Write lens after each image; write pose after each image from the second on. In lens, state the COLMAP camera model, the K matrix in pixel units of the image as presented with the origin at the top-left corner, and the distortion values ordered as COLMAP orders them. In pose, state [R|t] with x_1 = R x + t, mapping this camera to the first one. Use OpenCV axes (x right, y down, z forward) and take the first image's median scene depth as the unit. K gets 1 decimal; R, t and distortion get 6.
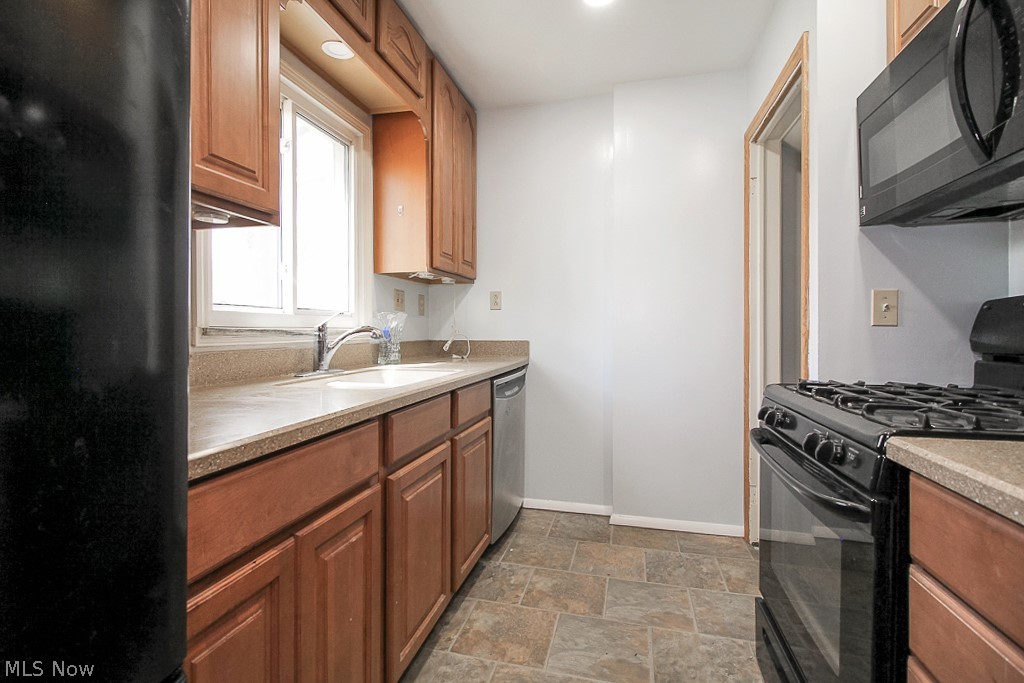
lens RADIAL K [[475.9, 0, 509.1], [0, 475.9, 330.9], [0, 0, 1]] dist [0.013404, -0.008166]
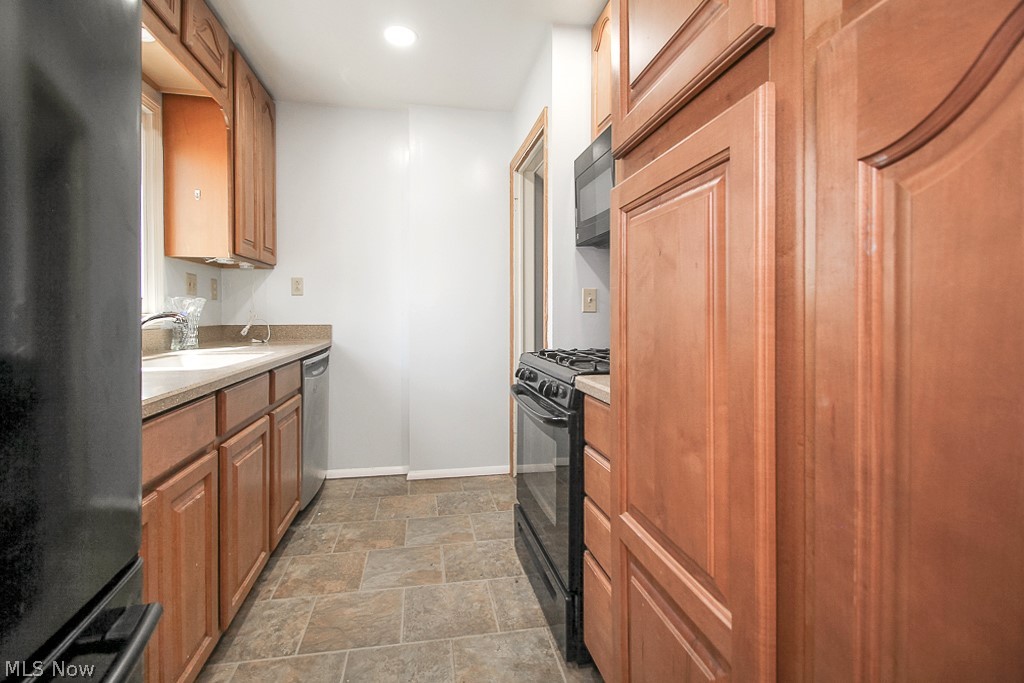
lens RADIAL K [[475.9, 0, 508.9], [0, 475.9, 315.6], [0, 0, 1]] dist [0.013404, -0.008166]
pose [[0.904317, -0.002279, 0.426855, -0.086728], [0.001348, 0.999996, 0.002485, -0.002914], [-0.426859, -0.001672, 0.904317, -0.233704]]
